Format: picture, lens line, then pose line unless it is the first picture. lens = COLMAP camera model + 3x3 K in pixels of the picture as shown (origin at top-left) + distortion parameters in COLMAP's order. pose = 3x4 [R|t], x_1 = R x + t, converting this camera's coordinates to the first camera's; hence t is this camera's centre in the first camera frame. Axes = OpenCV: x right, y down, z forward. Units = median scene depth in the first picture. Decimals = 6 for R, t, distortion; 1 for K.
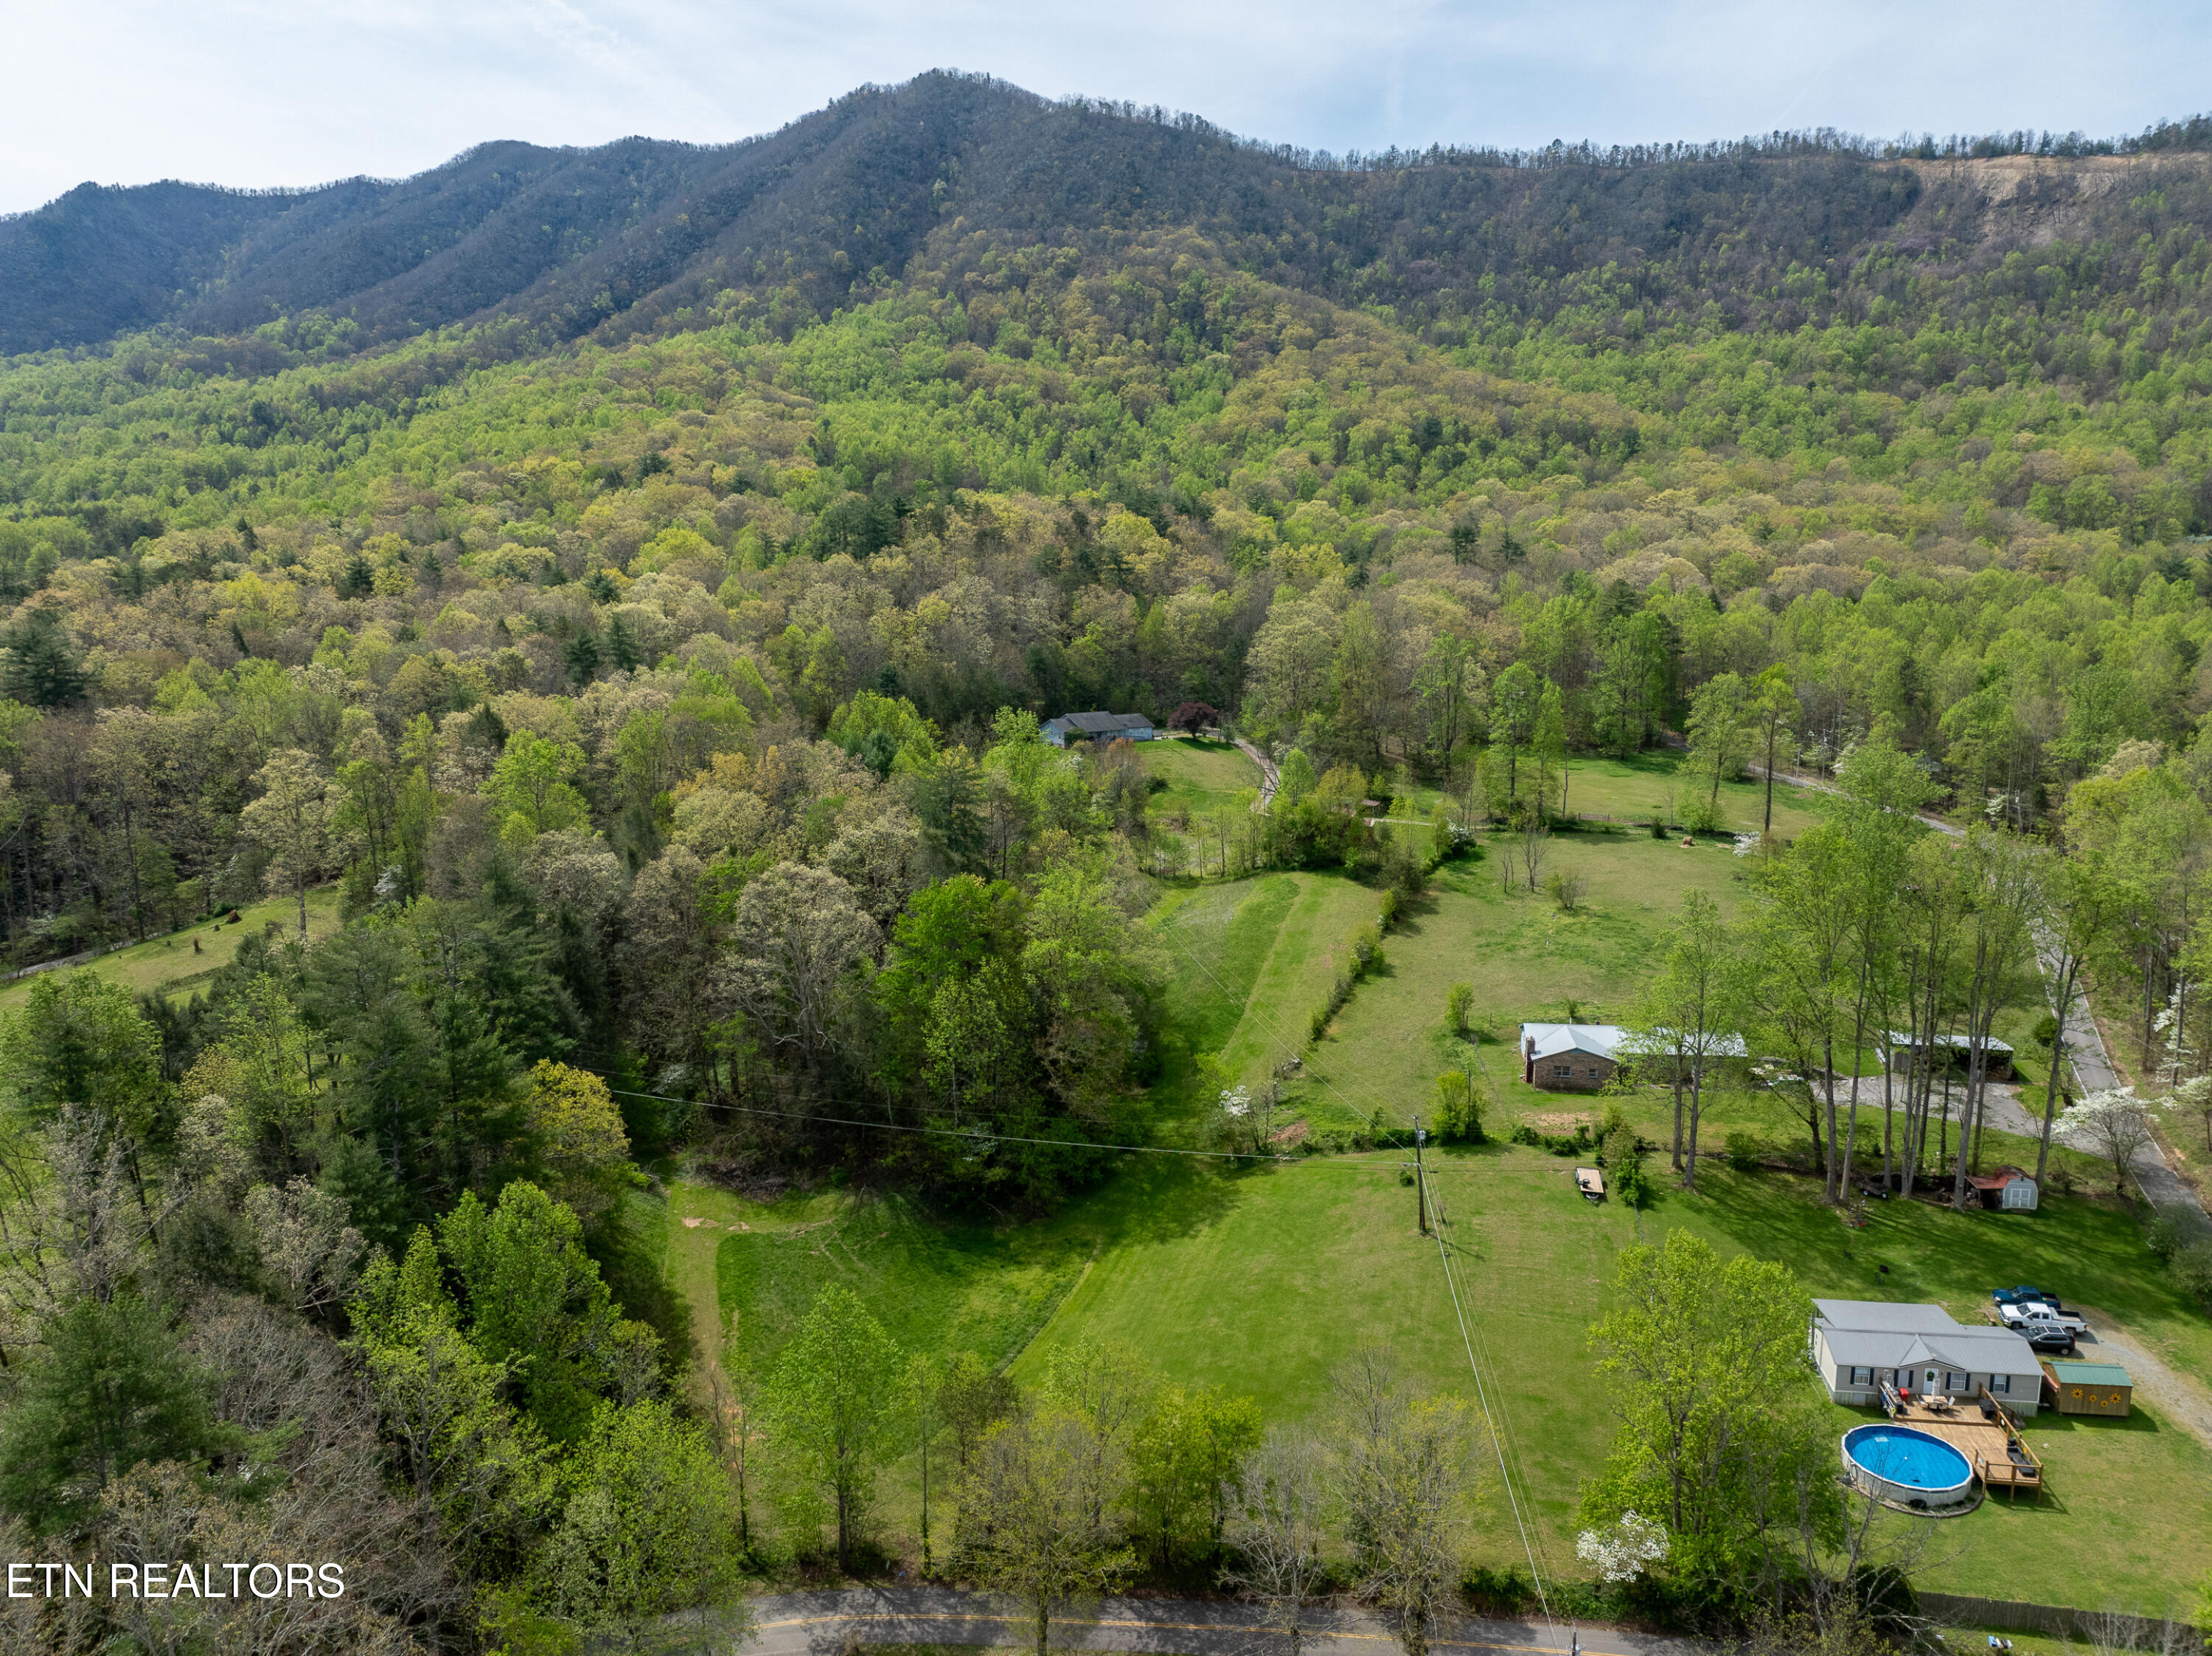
lens RADIAL K [[1563.0, 0, 1112.8], [0, 1563.0, 828.7], [0, 0, 1]] dist [-0.049579, 0.018989]
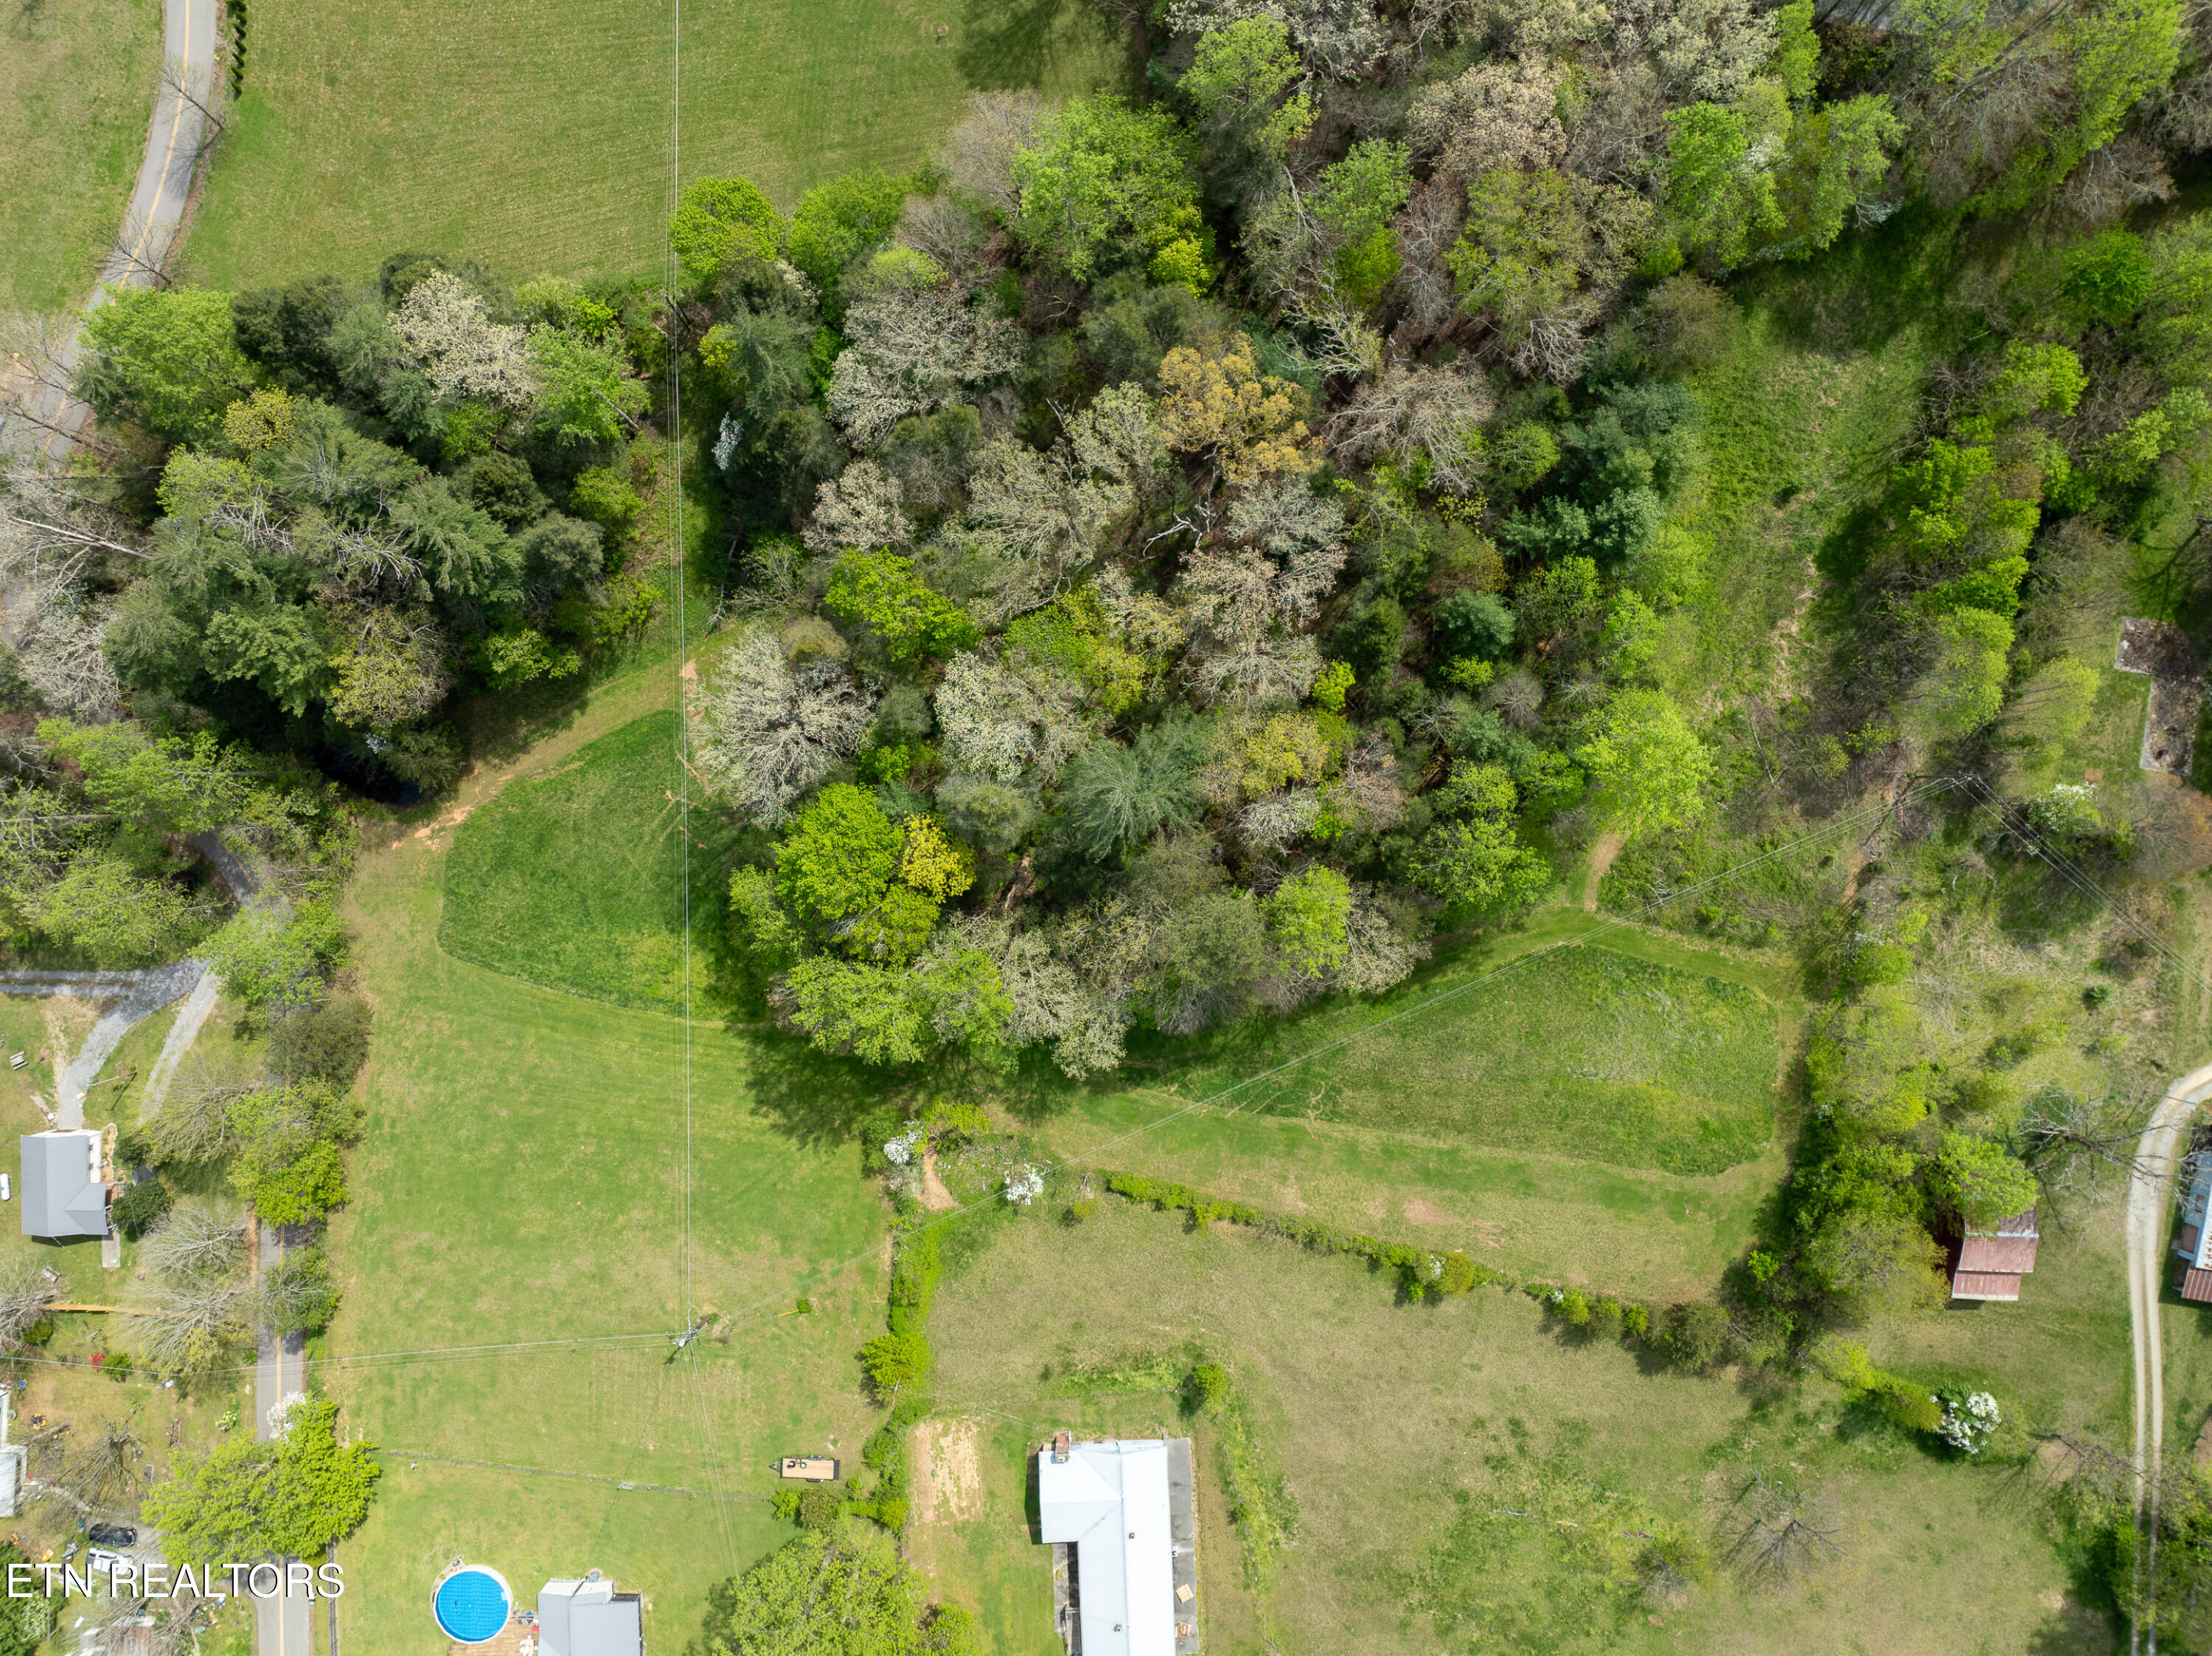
lens RADIAL K [[1563.0, 0, 1107.1], [0, 1563.0, 823.7], [0, 0, 1]] dist [-0.049579, 0.018989]
pose [[0.174946, 0.984492, 0.013045, -0.015195], [-0.167541, 0.016711, 0.985724, -0.109752], [0.970219, -0.174634, 0.167866, 0.132507]]
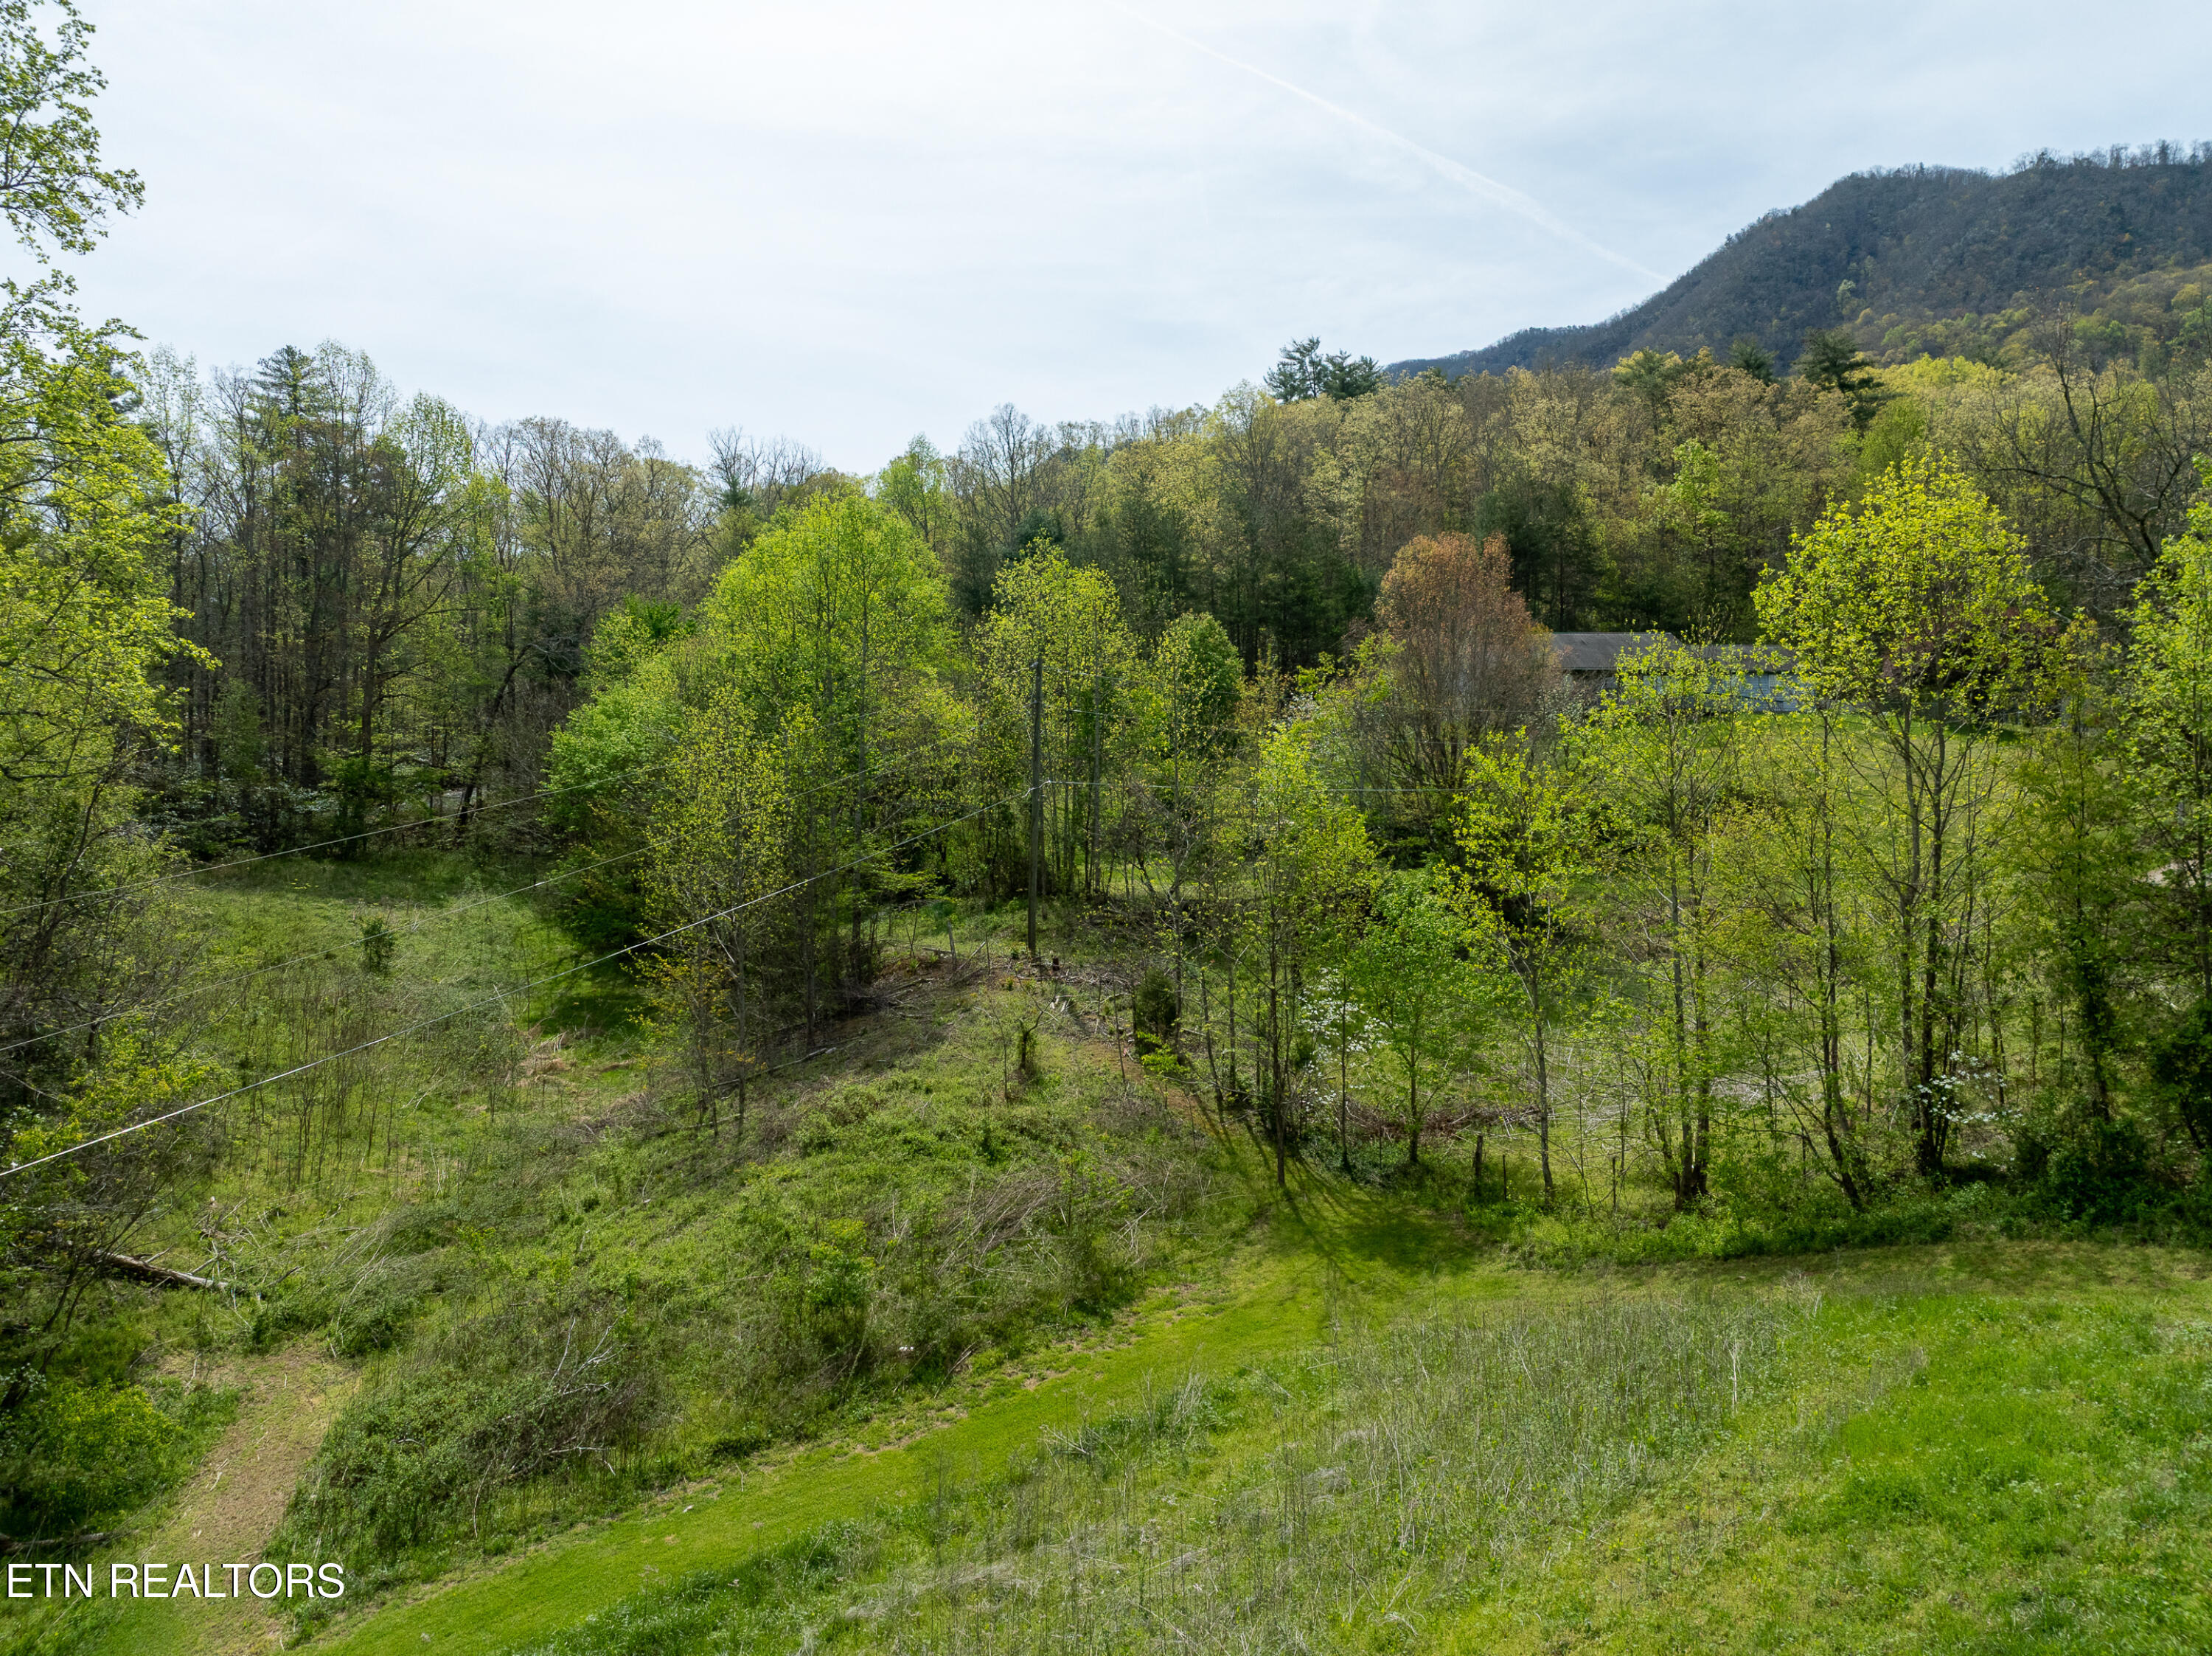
lens RADIAL K [[1563.0, 0, 1111.8], [0, 1563.0, 820.0], [0, 0, 1]] dist [-0.049579, 0.018989]
pose [[0.831624, 0.007002, -0.555294, 0.021347], [-0.093557, 0.987395, -0.127663, 0.004103], [0.547401, 0.158120, 0.821797, 0.180904]]
